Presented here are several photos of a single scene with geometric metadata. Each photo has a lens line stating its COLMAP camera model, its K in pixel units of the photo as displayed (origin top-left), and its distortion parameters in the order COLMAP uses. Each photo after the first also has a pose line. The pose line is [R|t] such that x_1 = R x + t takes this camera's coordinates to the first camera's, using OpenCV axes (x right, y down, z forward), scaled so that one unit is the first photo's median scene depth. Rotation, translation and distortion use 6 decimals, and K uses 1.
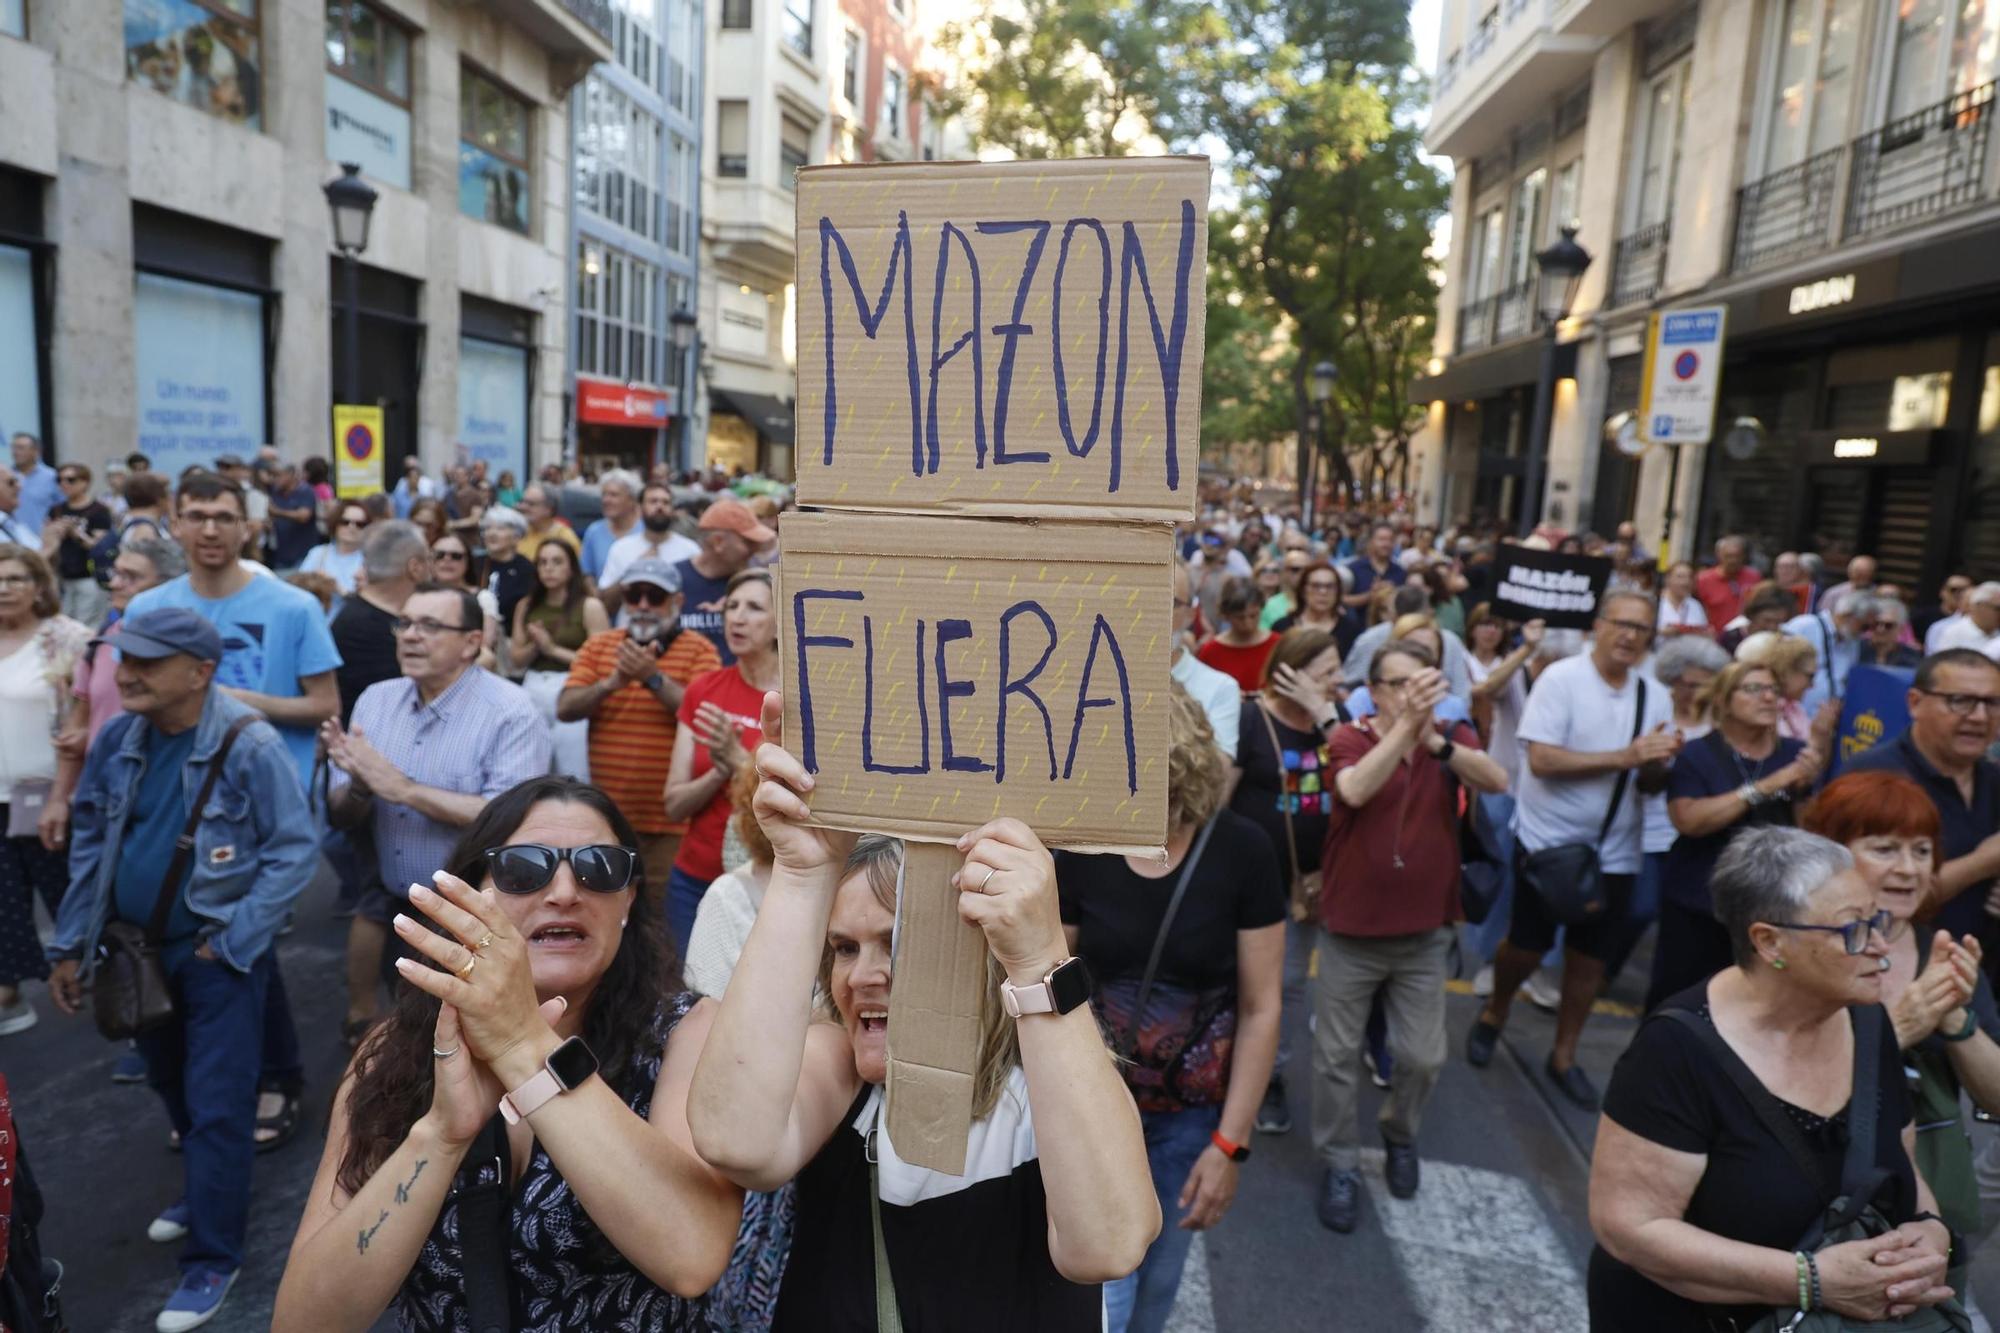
lens RADIAL K [[1466.0, 0, 1062.0], [0, 1466.0, 670.3], [0, 0, 1]] dist [0.014129, 0.008350]
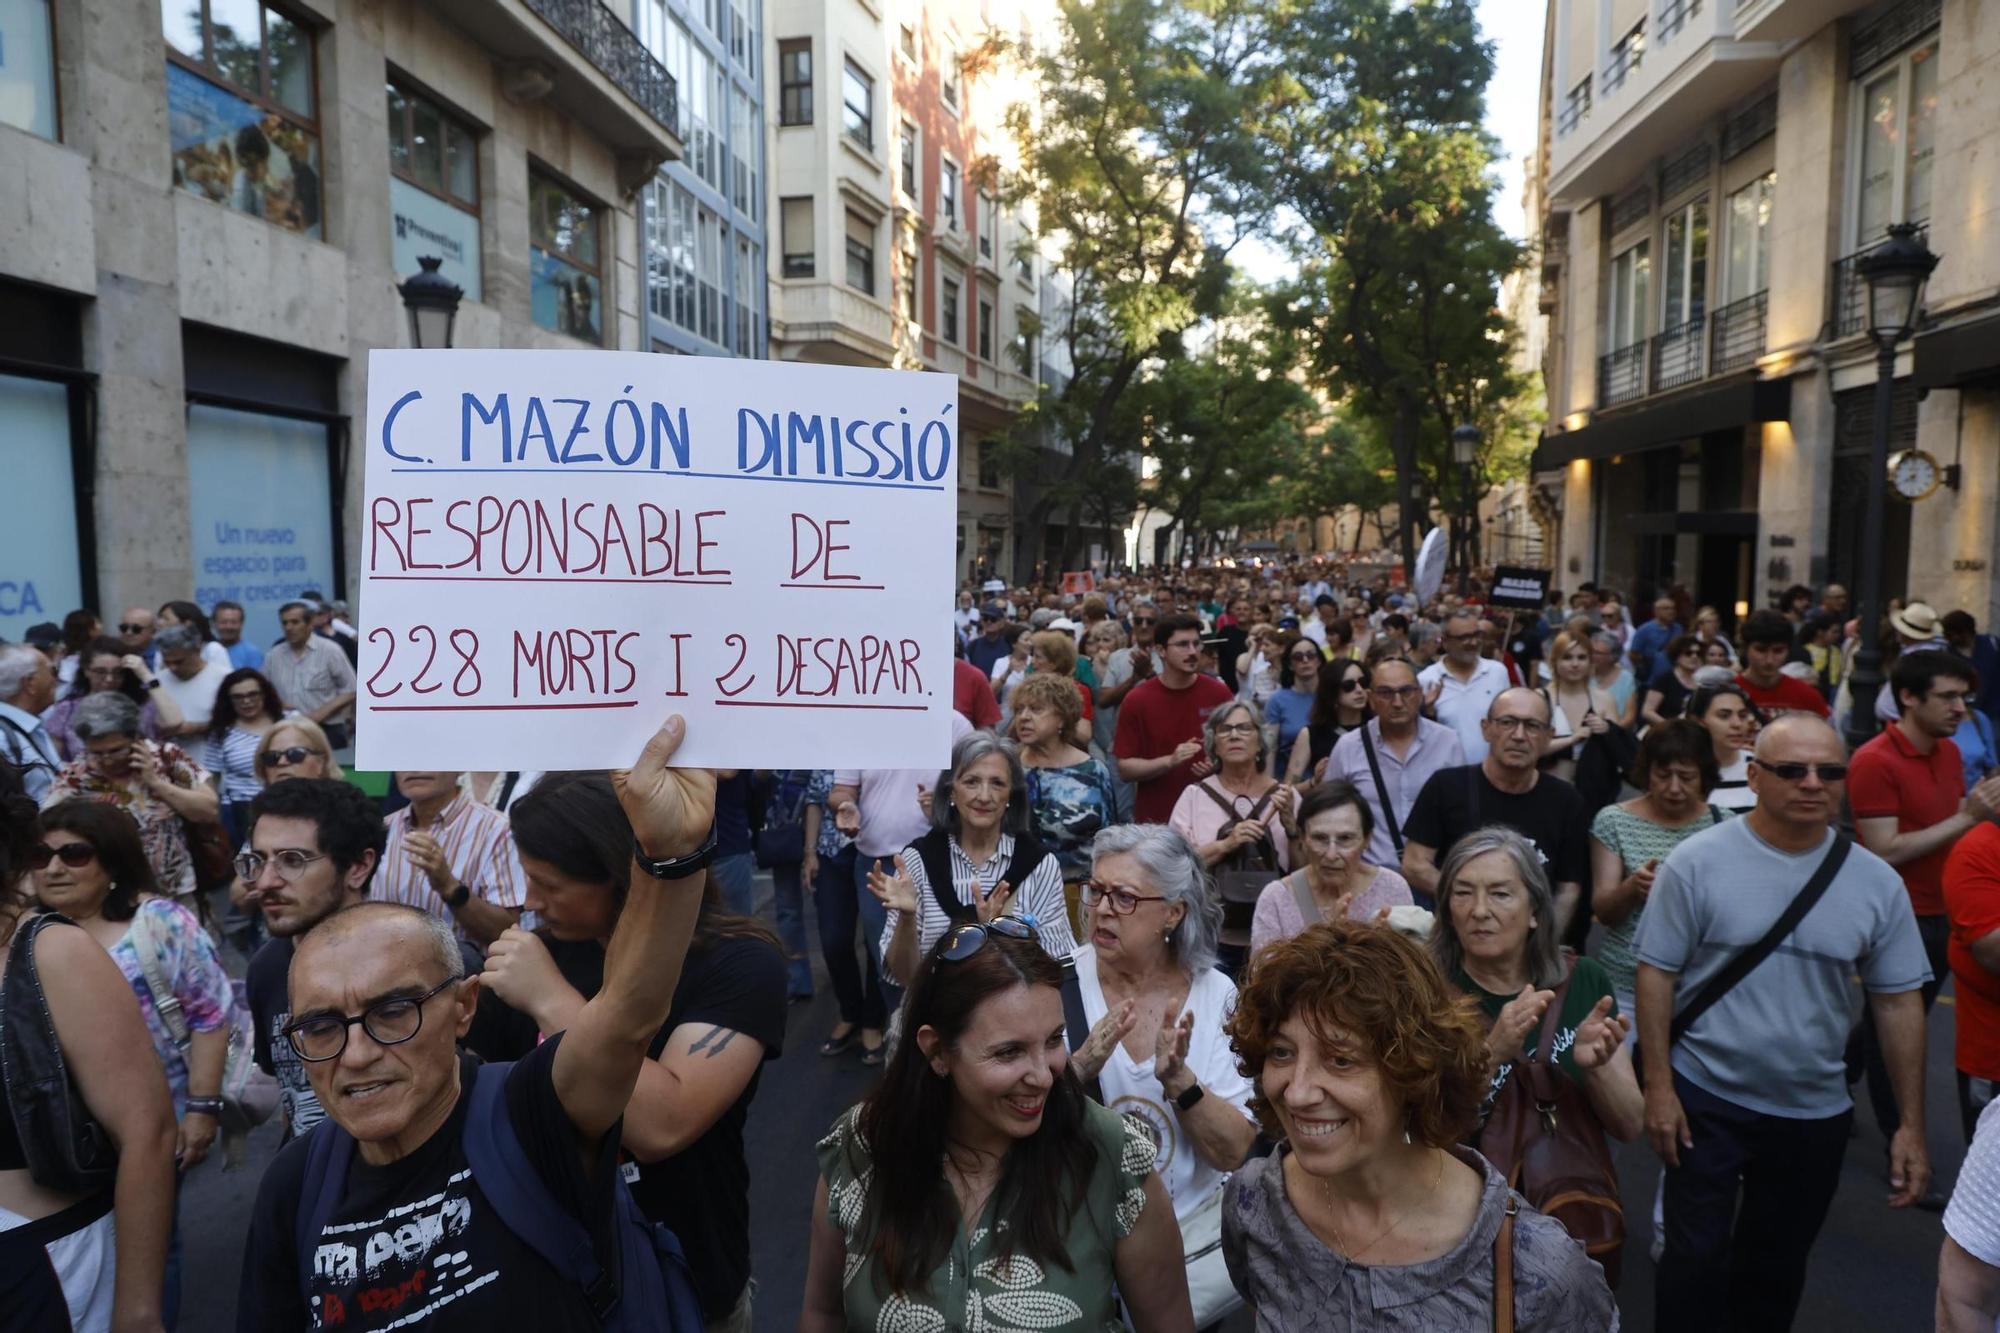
lens RADIAL K [[1466.0, 0, 1062.0], [0, 1466.0, 670.3], [0, 0, 1]] dist [0.014129, 0.008350]
pose [[0.997728, -0.060958, -0.028678, -0.070735], [0.059136, 0.996411, -0.060568, -0.021056], [0.032267, 0.058735, 0.997752, 0.114615]]
